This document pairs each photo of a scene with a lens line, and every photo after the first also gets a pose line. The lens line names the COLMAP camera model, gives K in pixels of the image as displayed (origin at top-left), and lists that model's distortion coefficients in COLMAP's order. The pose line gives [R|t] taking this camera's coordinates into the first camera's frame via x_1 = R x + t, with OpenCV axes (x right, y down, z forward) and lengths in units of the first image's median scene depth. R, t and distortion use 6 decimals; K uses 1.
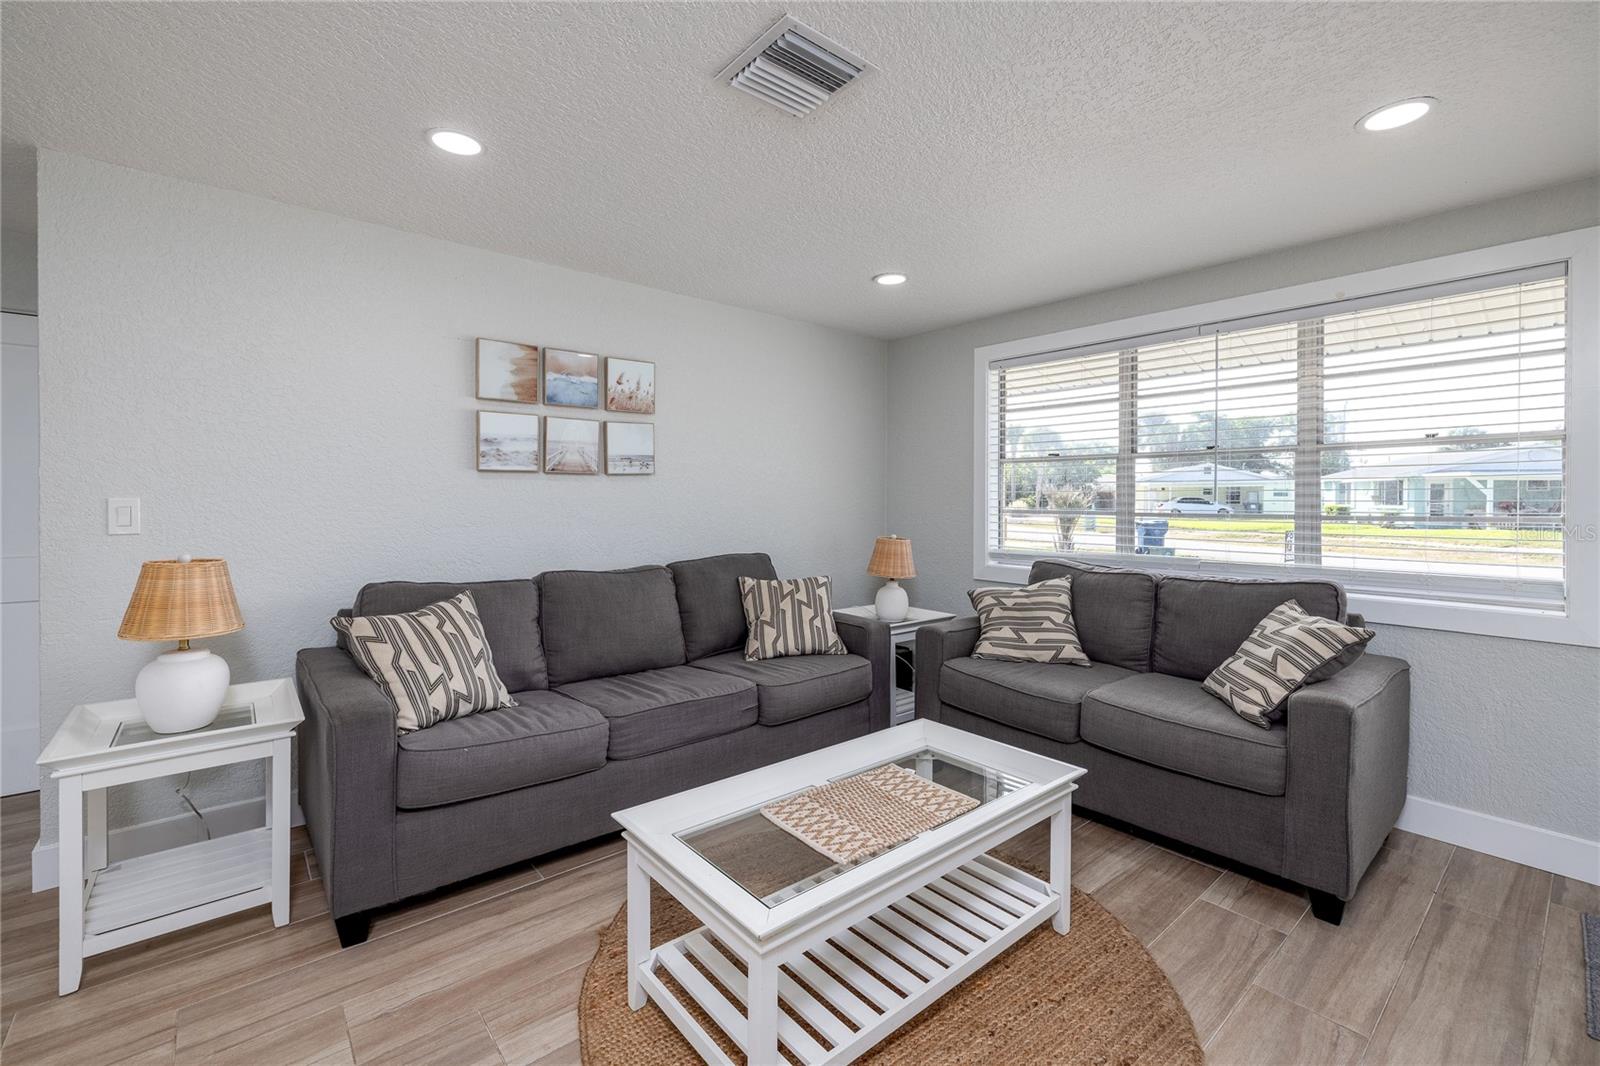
lens RADIAL K [[683.8, 0, 779.0], [0, 683.8, 503.0], [0, 0, 1]] dist [-0.000278, 0.001088]
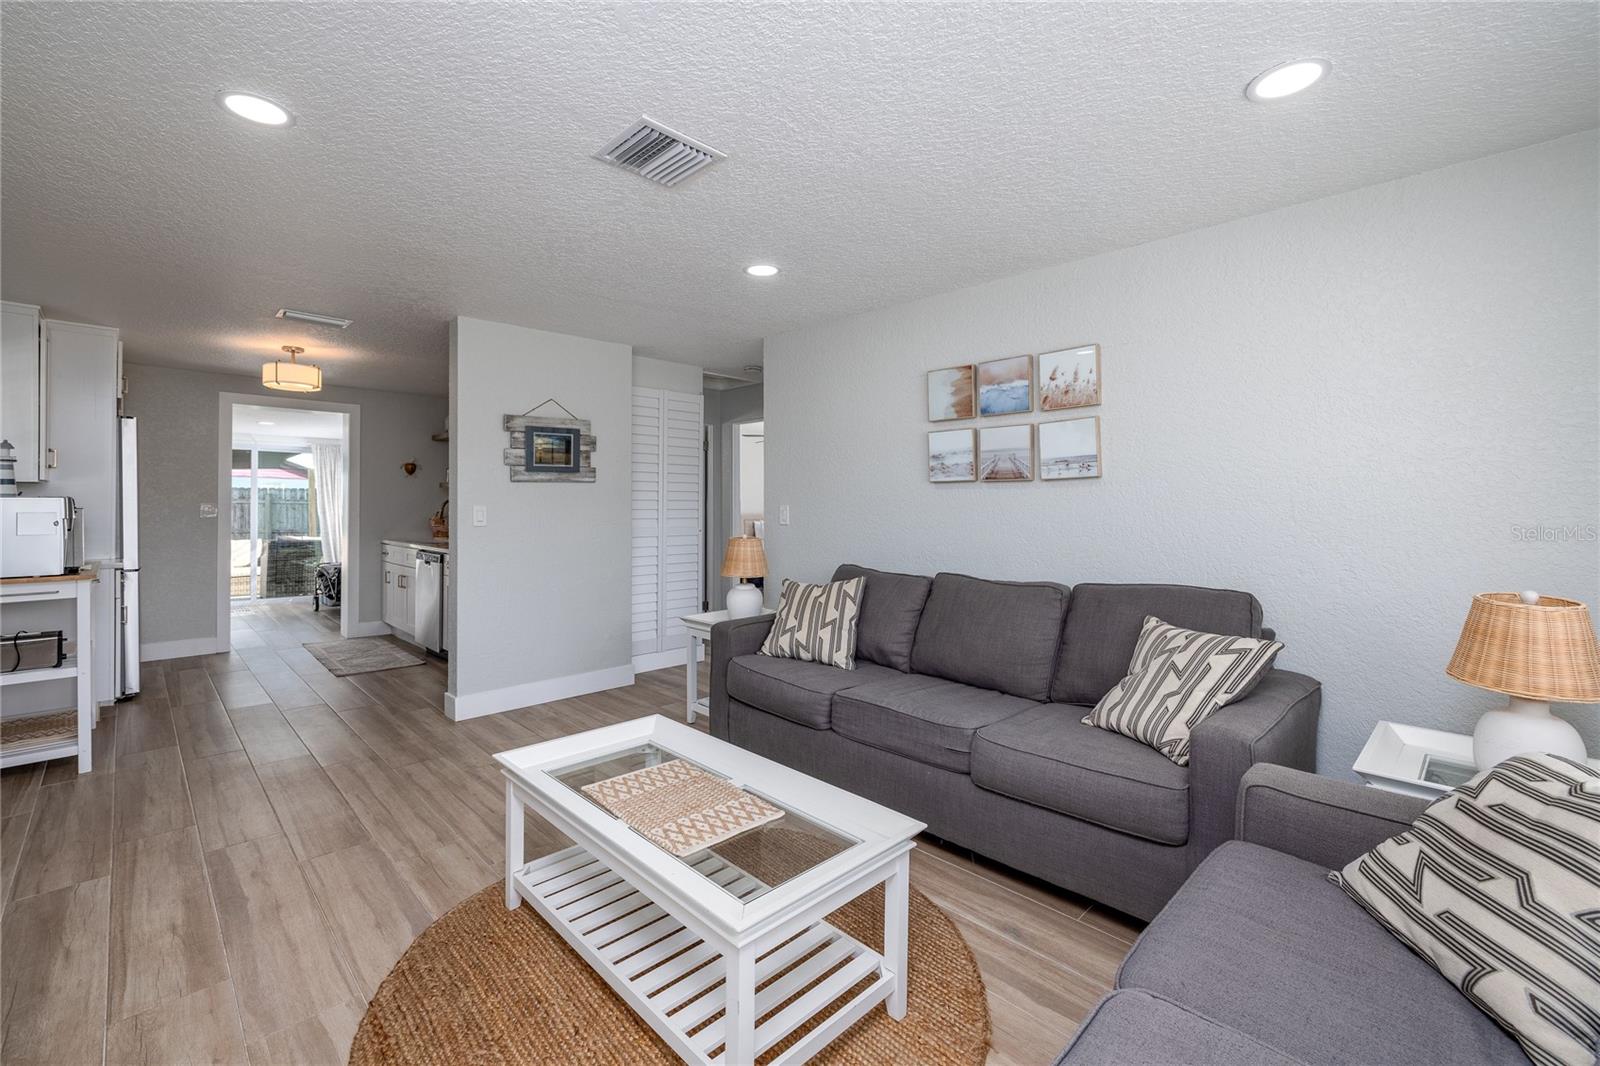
lens RADIAL K [[683.8, 0, 795.4], [0, 683.8, 507.7], [0, 0, 1]] dist [-0.000278, 0.001088]
pose [[0.085894, 0.002321, -0.996302, 0.681354], [-0.008588, 0.999962, 0.001589, -0.003185], [0.996267, 0.008420, 0.085910, 0.621163]]
